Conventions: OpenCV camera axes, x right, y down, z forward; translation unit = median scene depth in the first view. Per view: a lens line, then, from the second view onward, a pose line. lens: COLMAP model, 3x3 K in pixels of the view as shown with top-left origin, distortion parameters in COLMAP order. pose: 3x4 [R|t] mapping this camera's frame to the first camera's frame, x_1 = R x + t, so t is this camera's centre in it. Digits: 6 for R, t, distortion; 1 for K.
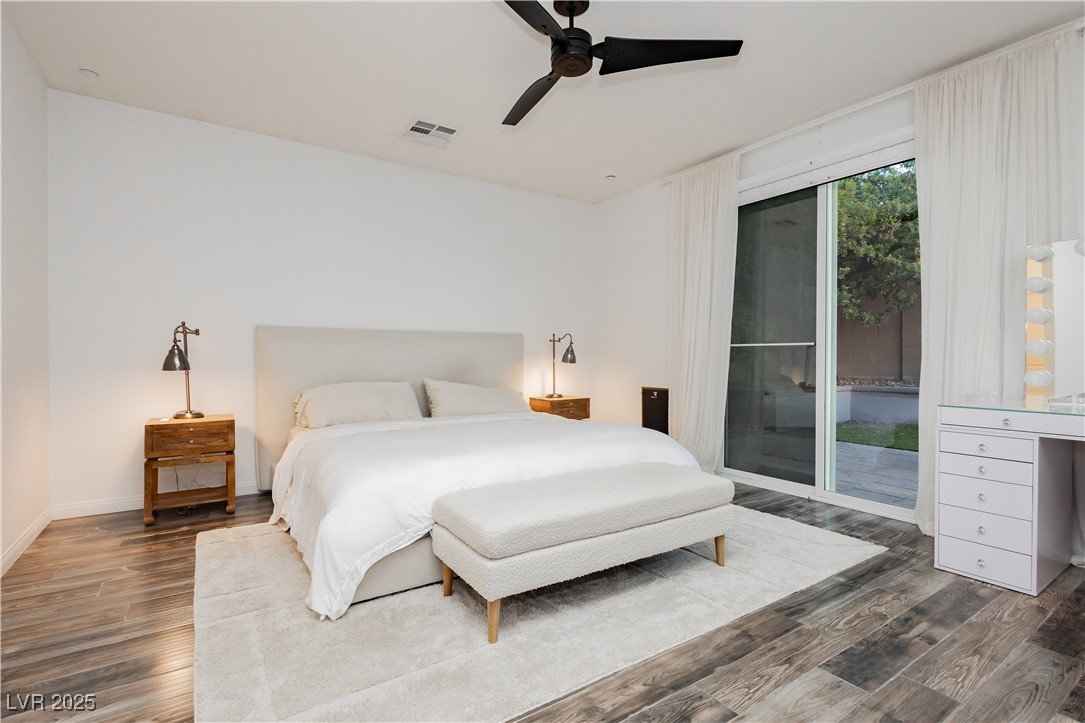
lens RADIAL K [[496.4, 0, 538.5], [0, 496.4, 367.6], [0, 0, 1]] dist [0.007601, -0.002308]
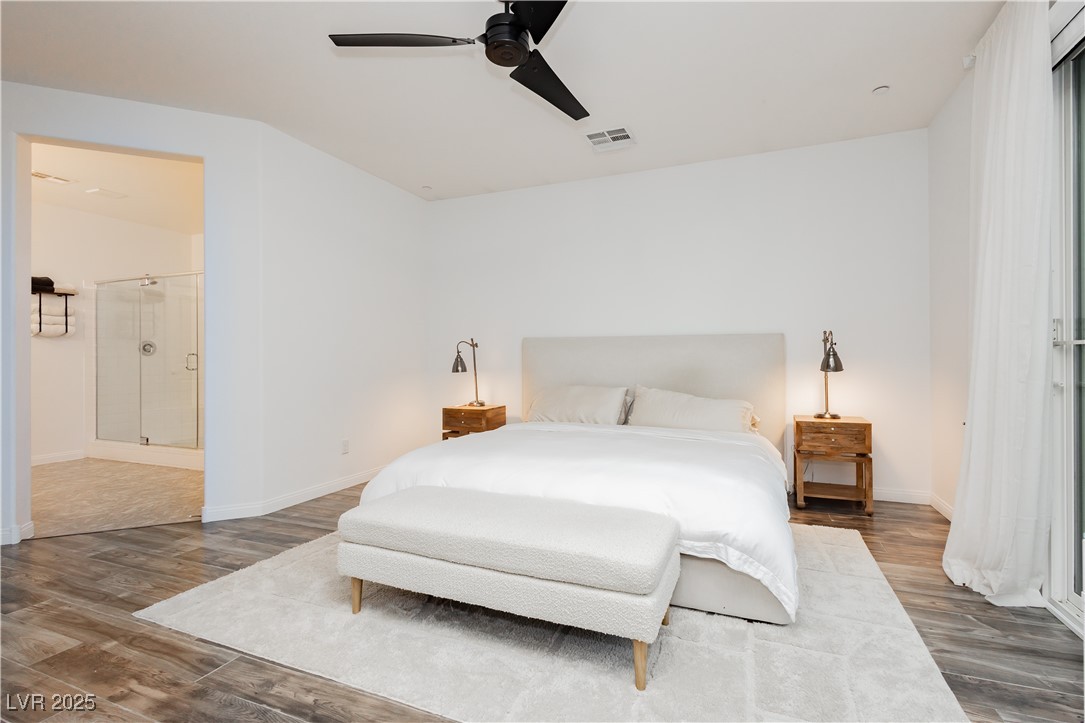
lens RADIAL K [[496.4, 0, 541.7], [0, 496.4, 359.8], [0, 0, 1]] dist [0.007601, -0.002308]
pose [[0.572185, -0.000818, -0.820124, 0.572418], [-0.012820, 0.999868, -0.009942, -0.018614], [0.820025, 0.016203, 0.572099, 0.349351]]
